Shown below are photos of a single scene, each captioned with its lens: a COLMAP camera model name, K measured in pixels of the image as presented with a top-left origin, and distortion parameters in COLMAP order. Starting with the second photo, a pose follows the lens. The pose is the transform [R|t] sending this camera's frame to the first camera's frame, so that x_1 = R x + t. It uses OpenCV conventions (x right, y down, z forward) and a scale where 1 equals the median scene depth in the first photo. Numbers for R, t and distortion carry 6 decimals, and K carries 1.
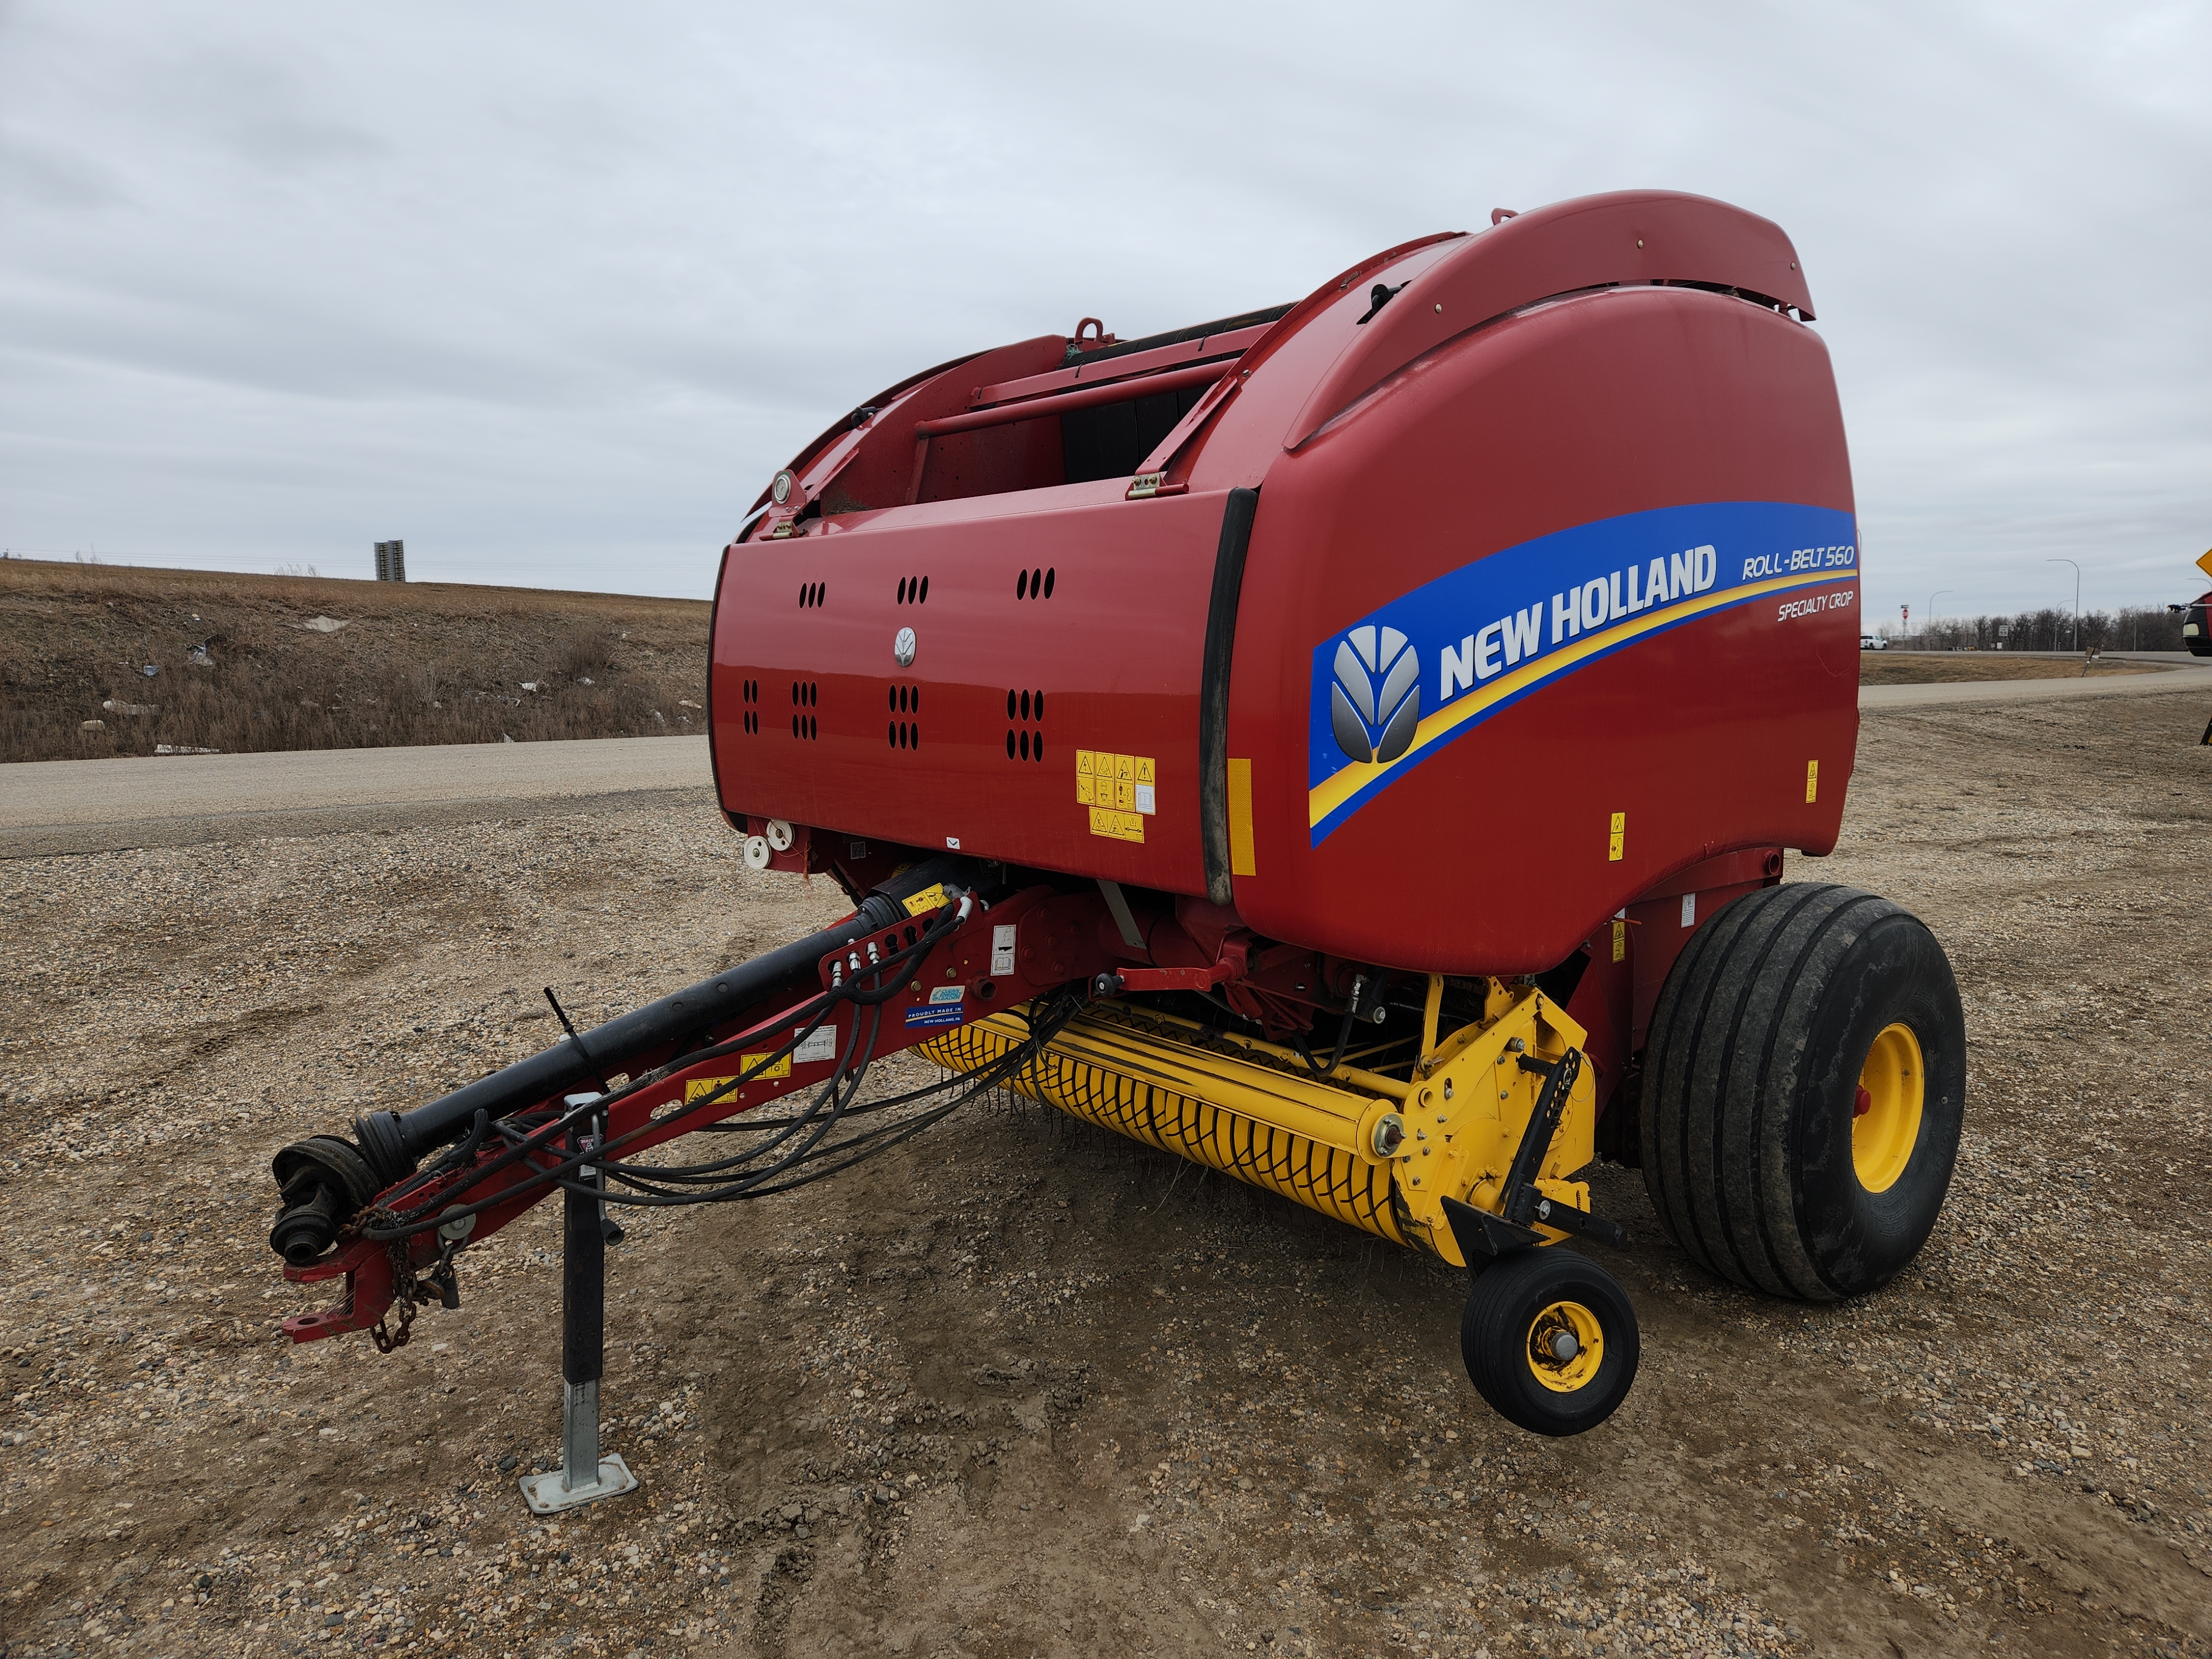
lens RADIAL K [[1475.3, 0, 1113.2], [0, 1475.3, 838.4], [0, 0, 1]] dist [0.081324, -0.079829]
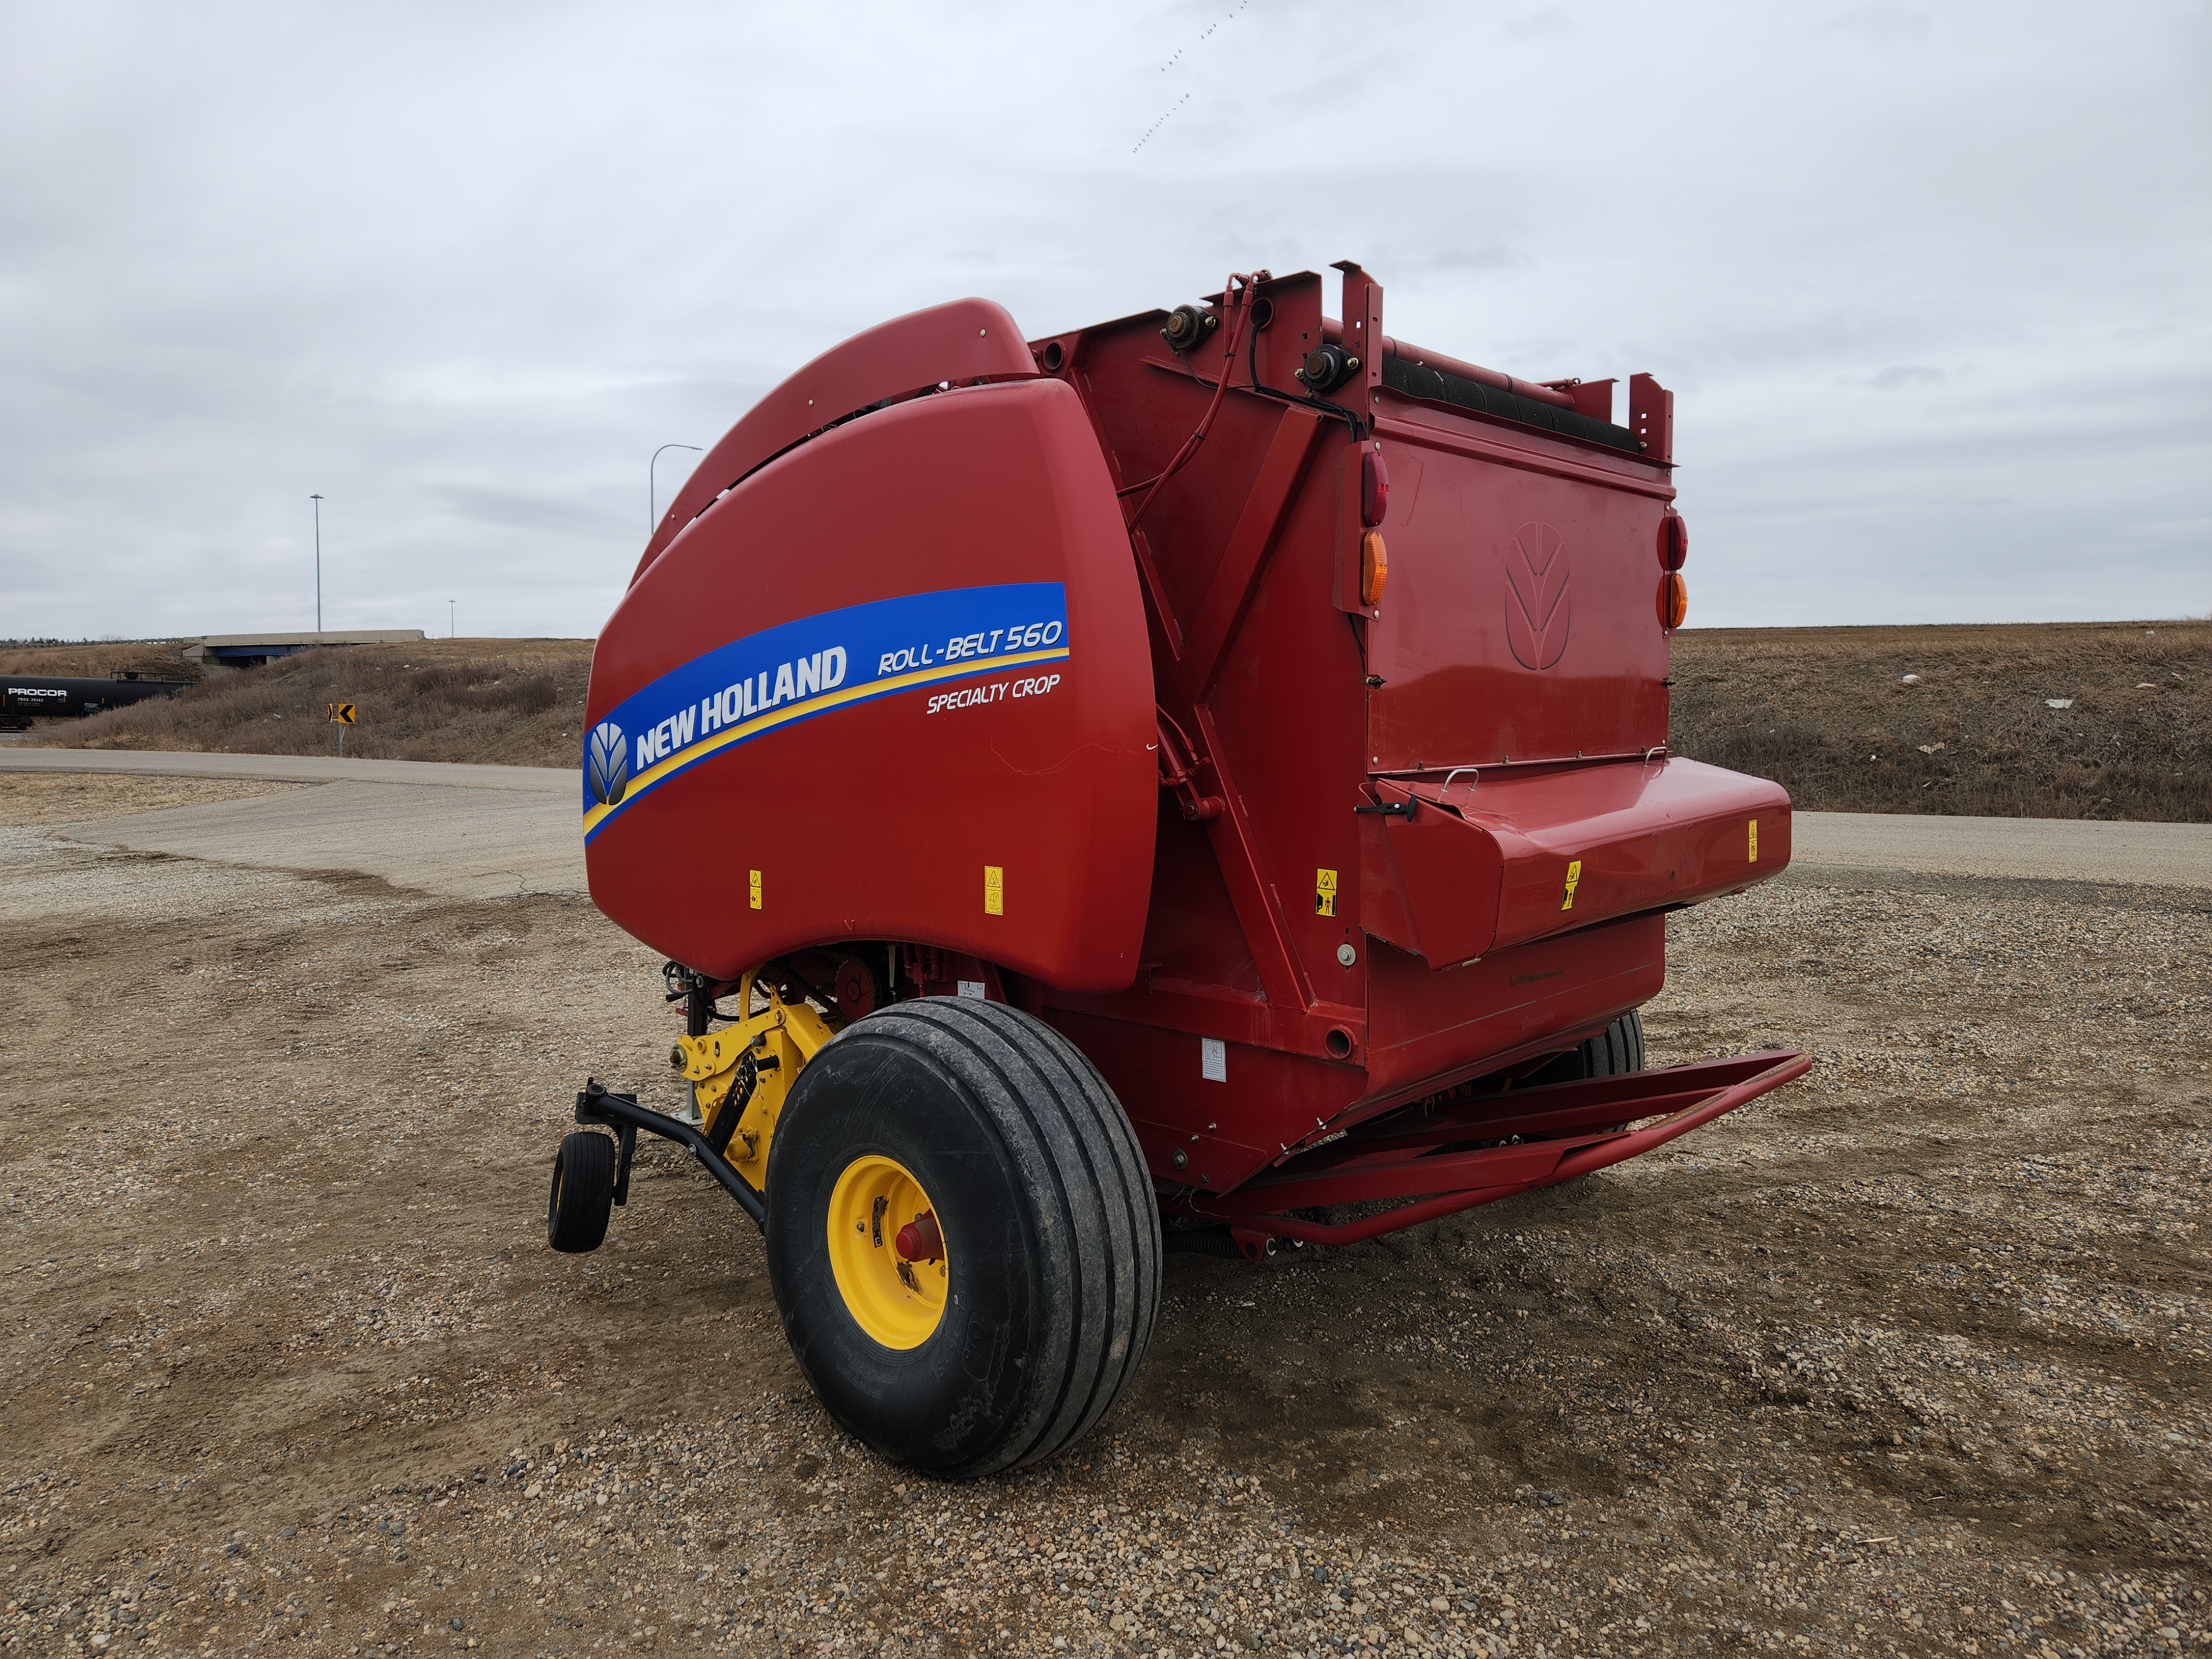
lens RADIAL K [[1471.2, 0, 1106.0], [0, 1471.2, 829.5], [0, 0, 1]] dist [0.088569, -0.084520]
pose [[0.119883, 0.077808, -0.989734, 1.637268], [-0.115572, 0.991240, 0.063928, -0.168390], [0.986038, 0.106721, 0.127825, 1.160331]]
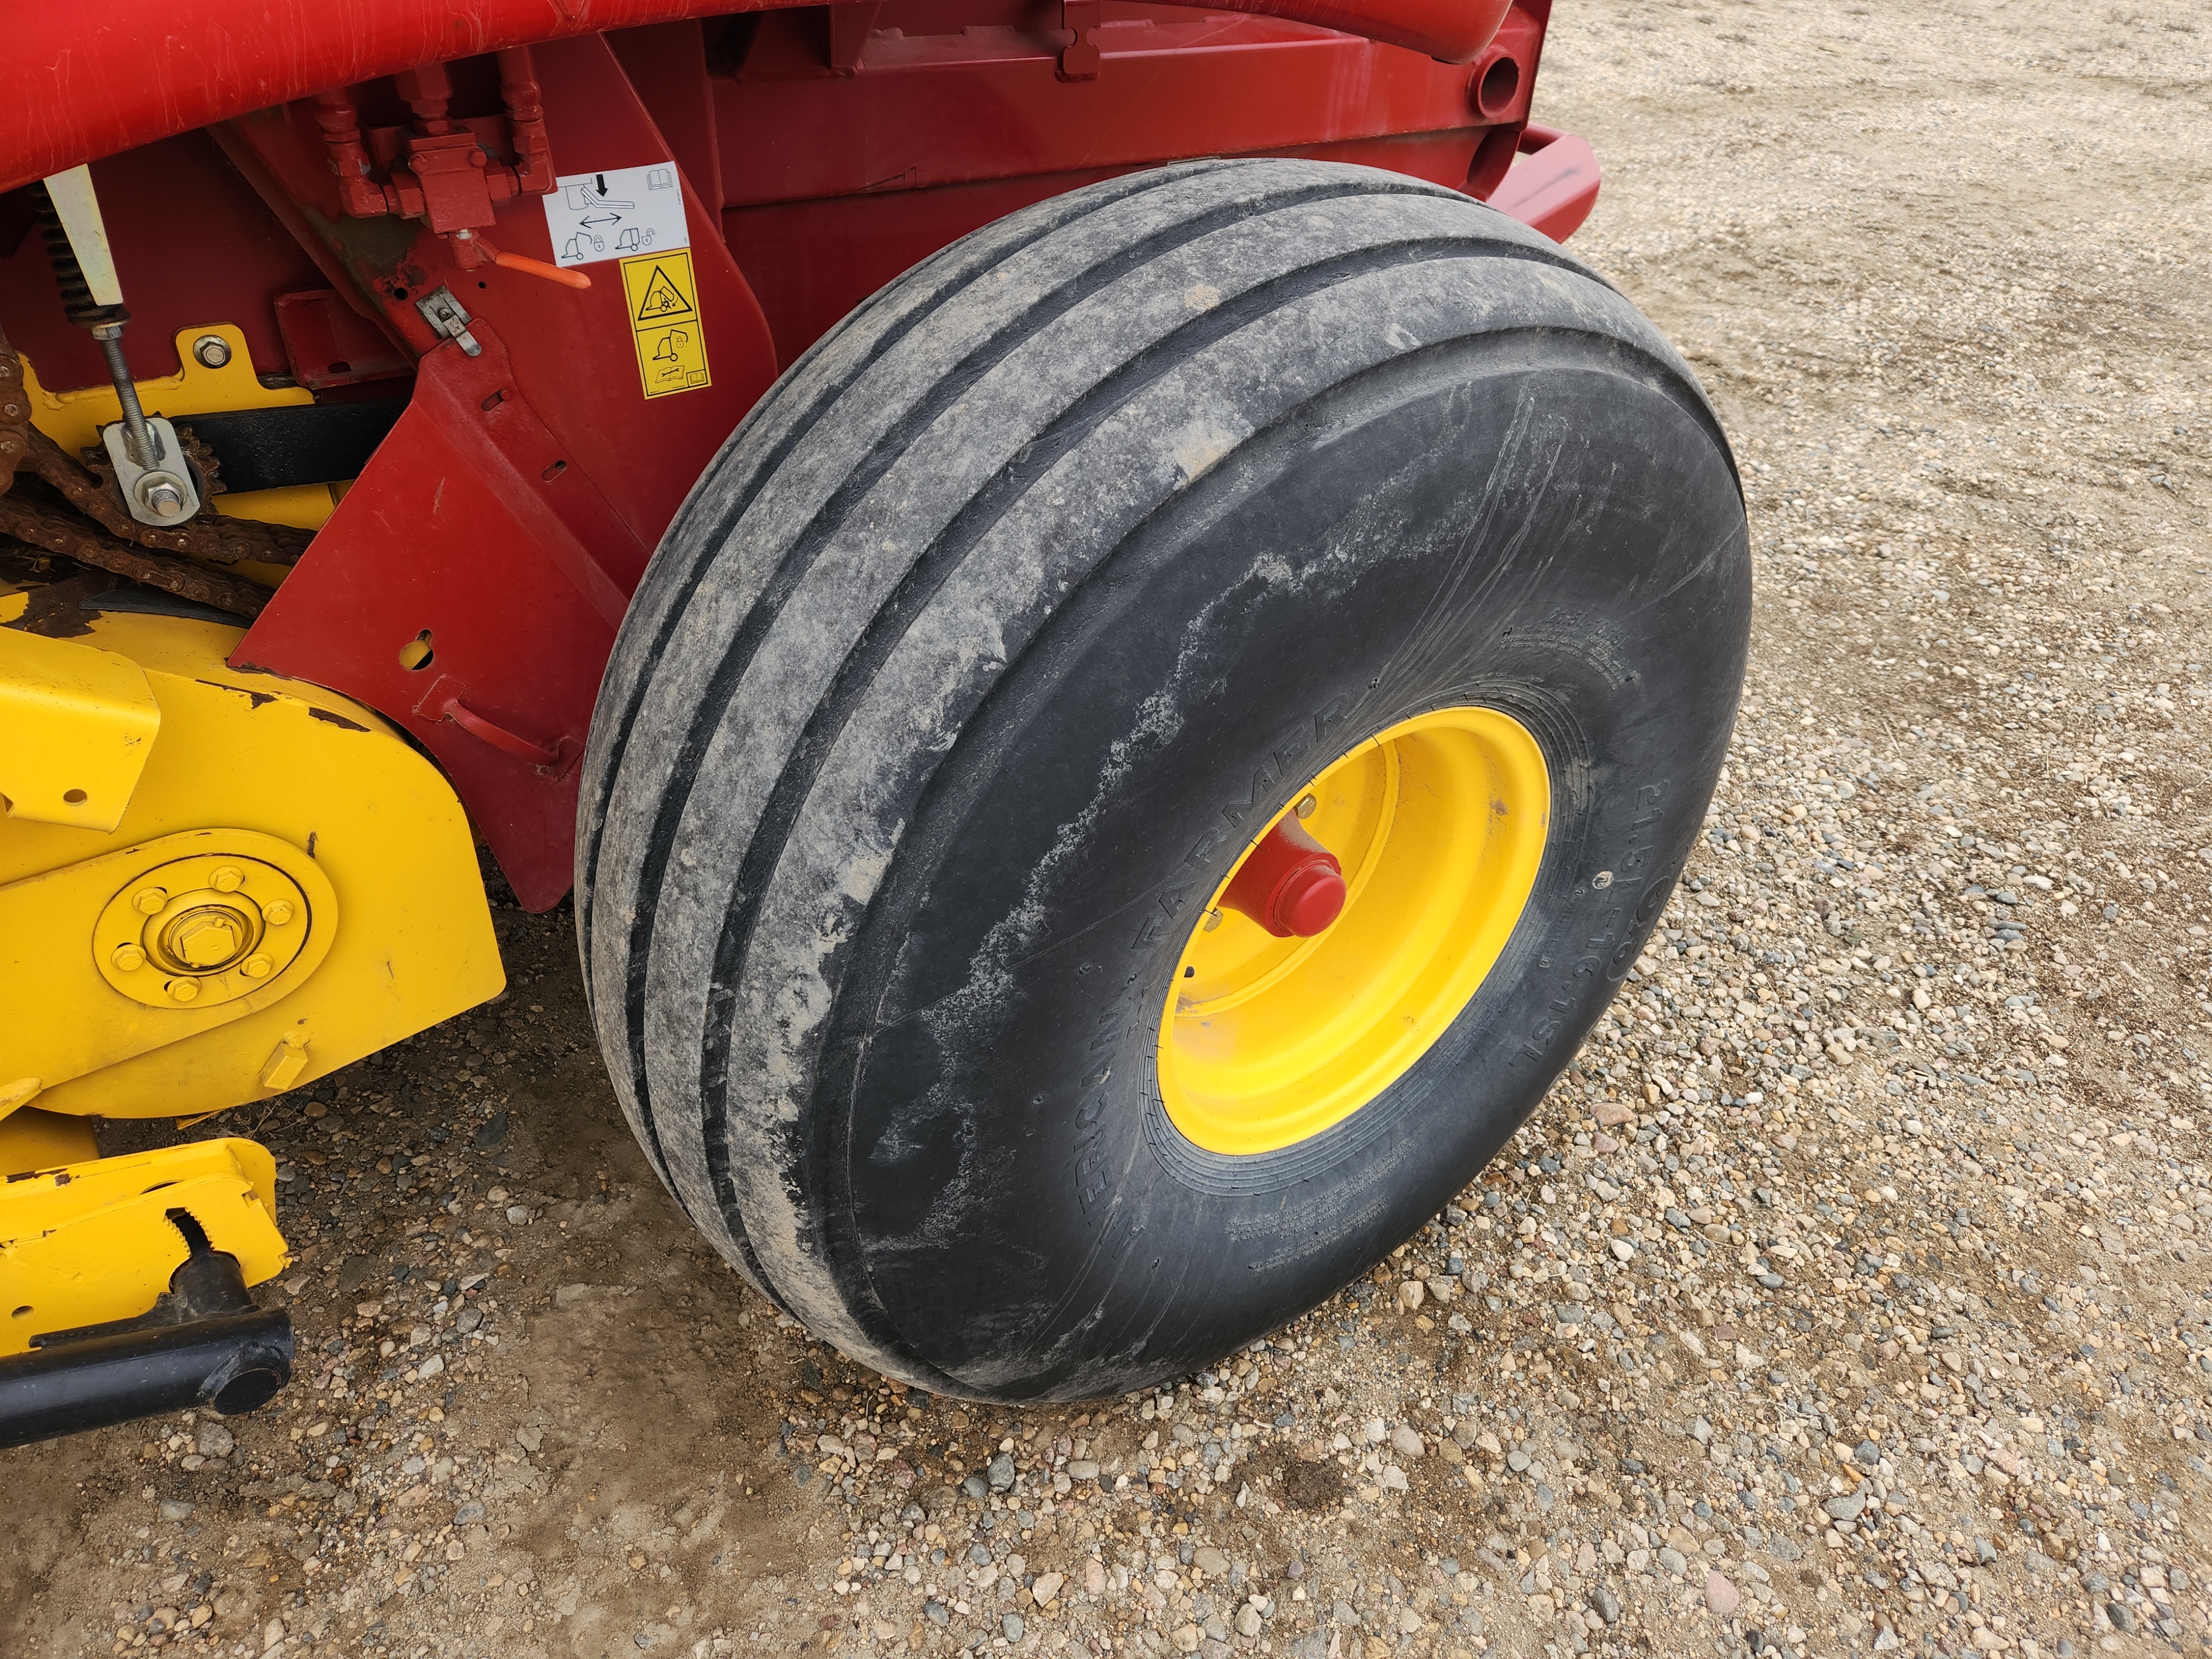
lens RADIAL K [[1471.2, 0, 1106.0], [0, 1471.2, 829.5], [0, 0, 1]] dist [0.088569, -0.084520]
pose [[0.995142, 0.094430, -0.027835, 0.548694], [-0.069257, 0.872461, 0.483751, 0.007959], [0.069965, -0.479474, 0.874763, 0.854665]]
